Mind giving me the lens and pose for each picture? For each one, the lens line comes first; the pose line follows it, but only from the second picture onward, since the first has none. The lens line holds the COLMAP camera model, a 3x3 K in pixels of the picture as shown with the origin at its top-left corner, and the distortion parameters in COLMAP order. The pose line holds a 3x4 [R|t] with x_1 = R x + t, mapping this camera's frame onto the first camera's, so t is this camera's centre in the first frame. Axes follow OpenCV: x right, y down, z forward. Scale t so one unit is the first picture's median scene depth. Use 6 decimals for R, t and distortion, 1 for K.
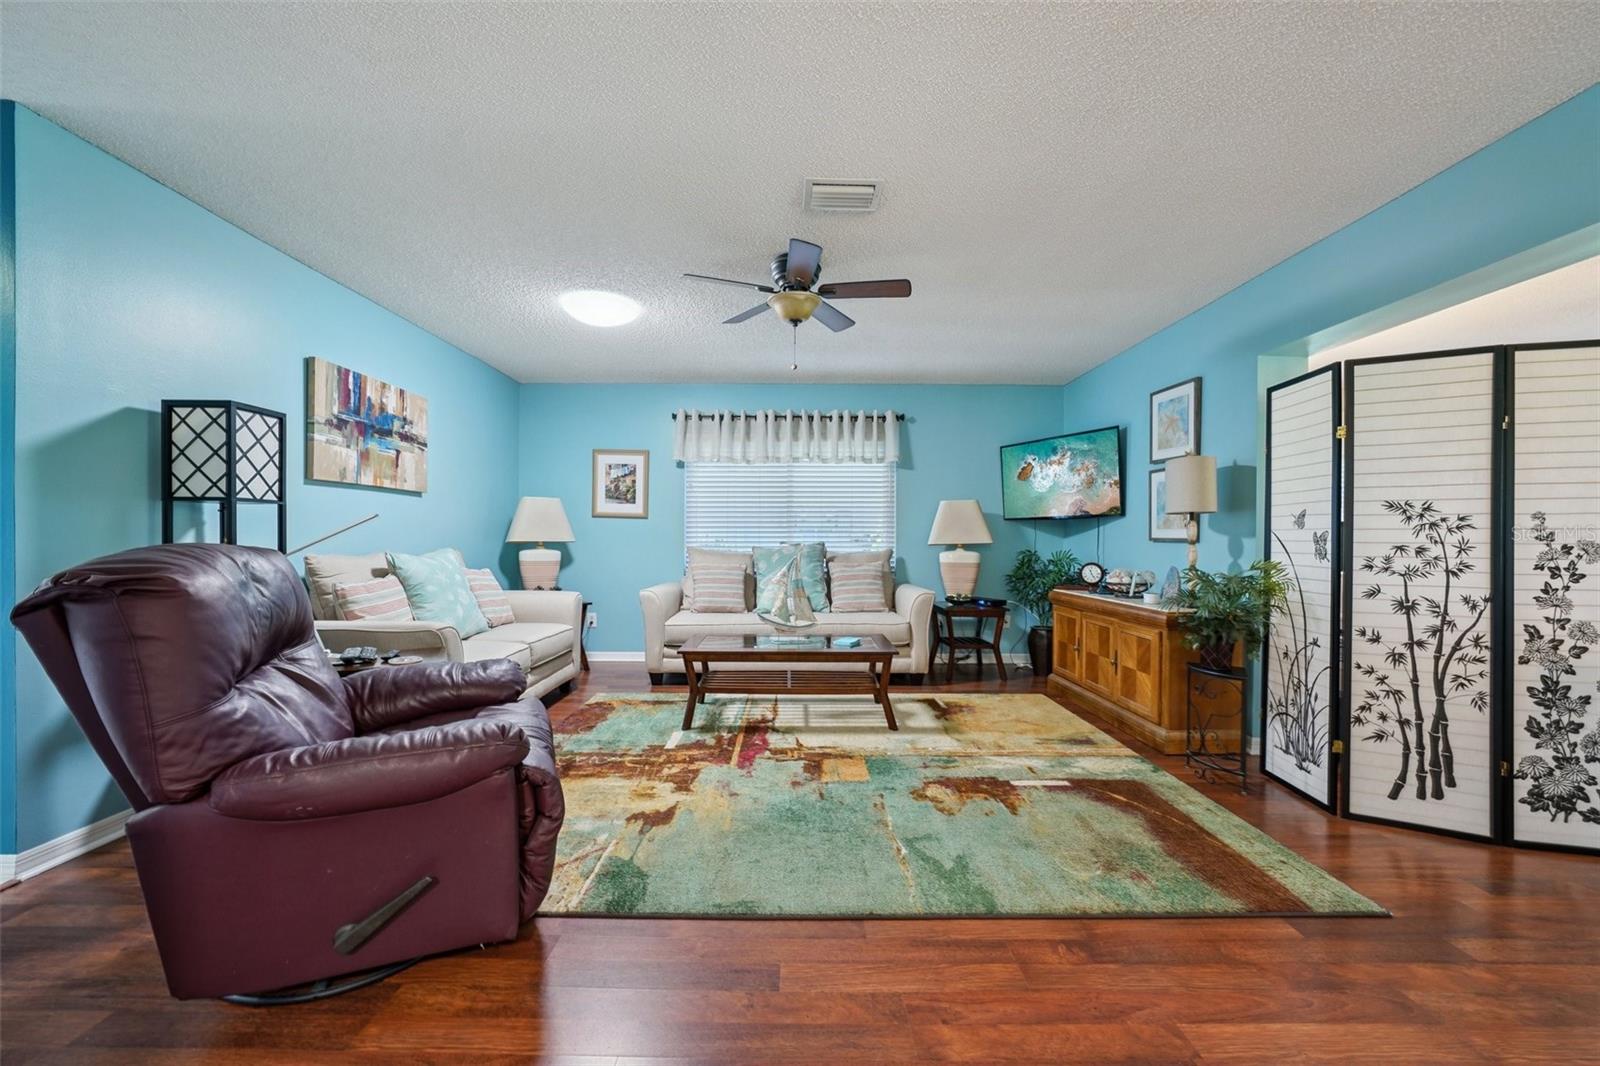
lens RADIAL K [[600.5, 0, 793.9], [0, 600.5, 541.1], [0, 0, 1]] dist [-0.024556, 0.007123]
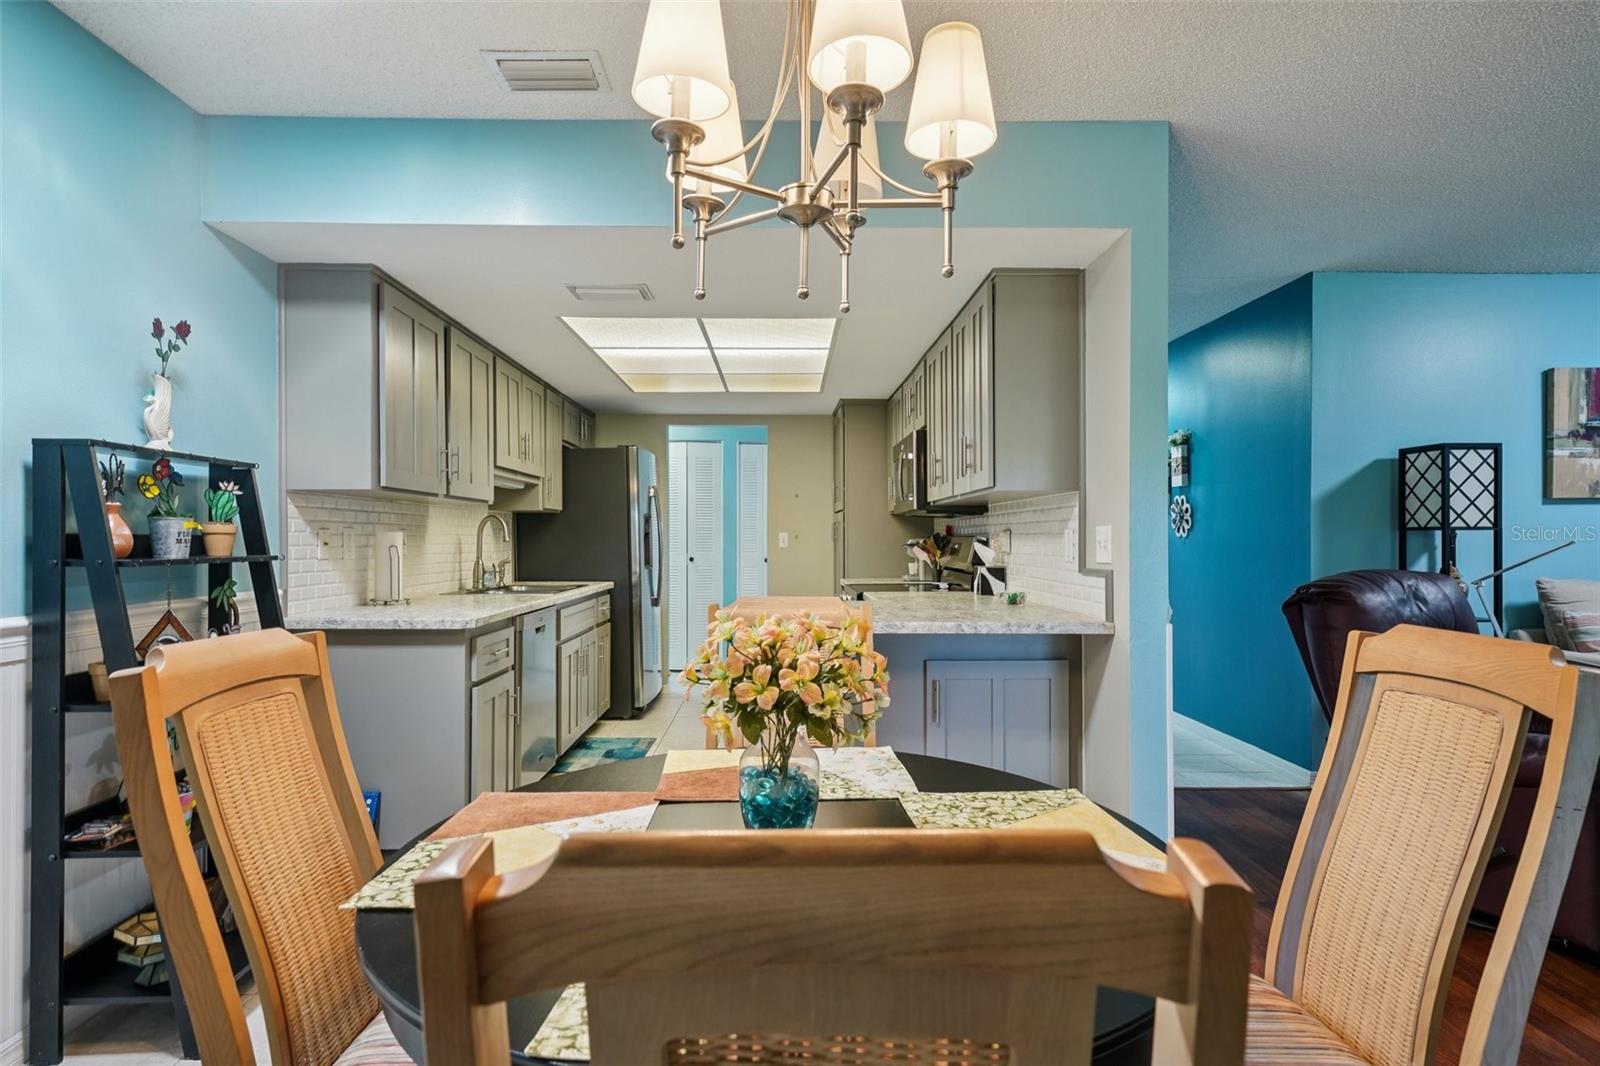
lens RADIAL K [[844.0, 0, 793.1], [0, 844.0, 539.6], [0, 0, 1]] dist [0.012774, 0.001039]
pose [[0.026153, -0.004154, -0.999649, 0.586054], [-0.005295, 0.999977, -0.004293, -0.030828], [0.999644, 0.005406, 0.026130, -0.275820]]
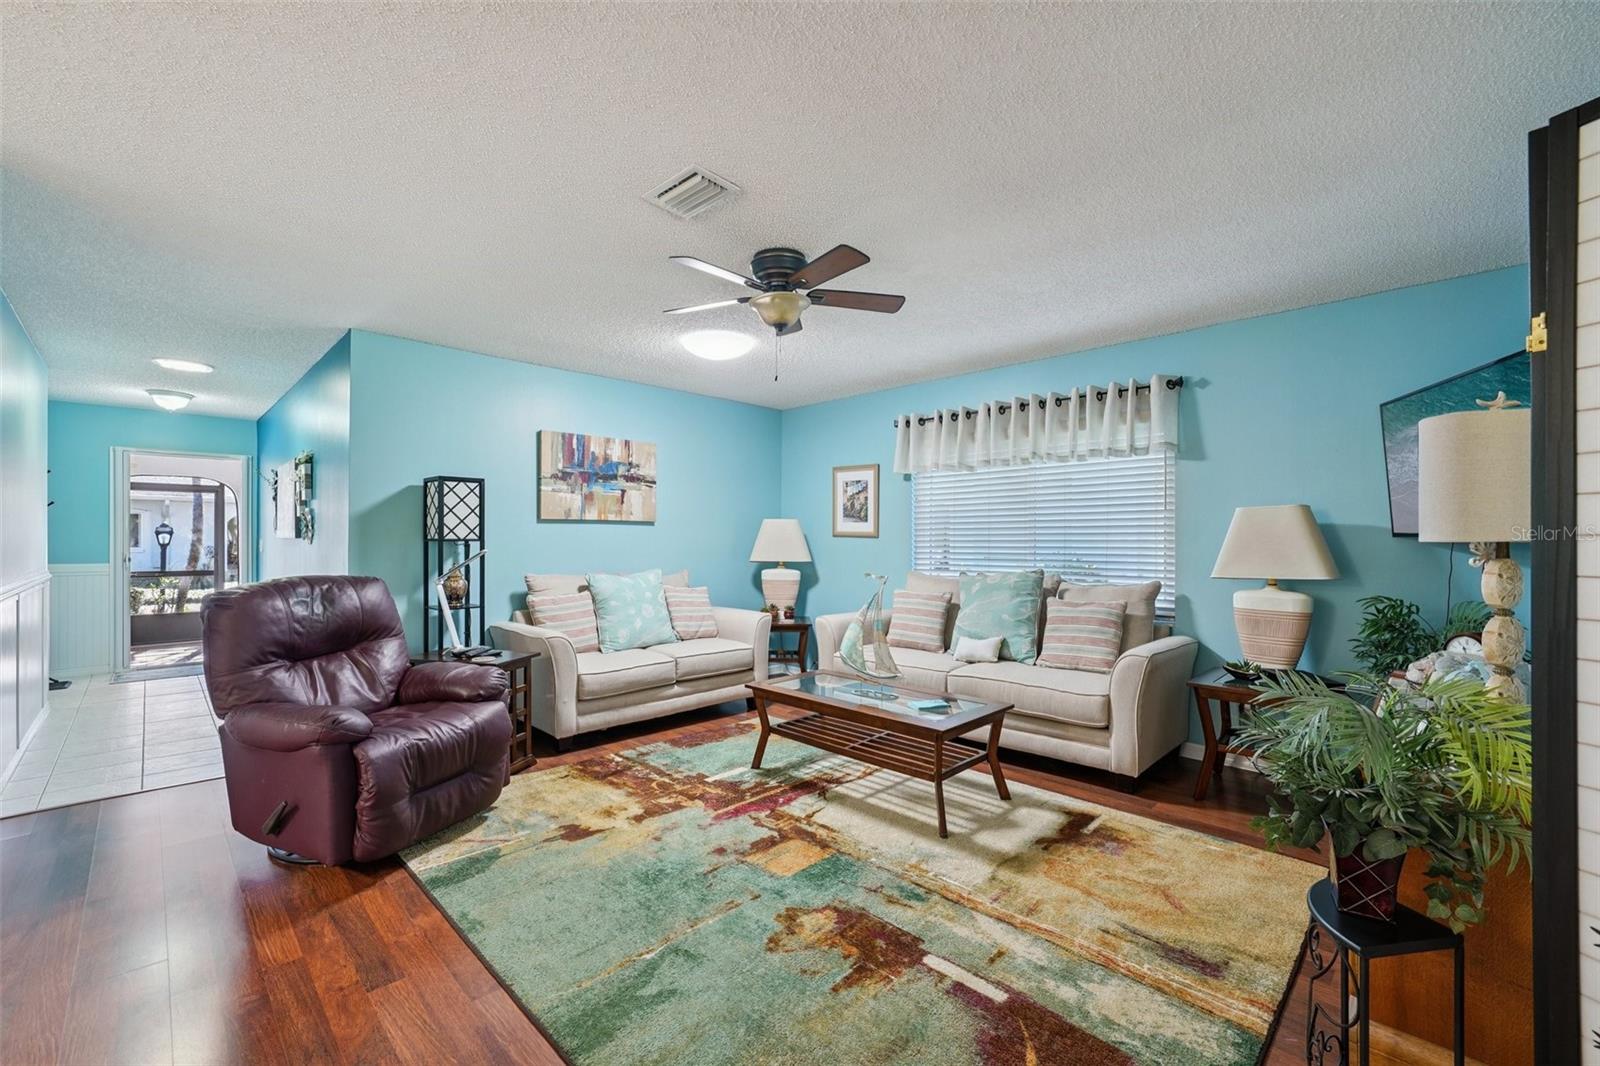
lens RADIAL K [[666.6, 0, 796.0], [0, 666.6, 537.1], [0, 0, 1]] dist [-0.008352, -0.000104]
pose [[0.706210, -0.005895, -0.707978, 0.801434], [-0.003099, 0.999930, -0.011417, -0.054116], [0.707995, 0.010257, 0.706143, 0.376828]]
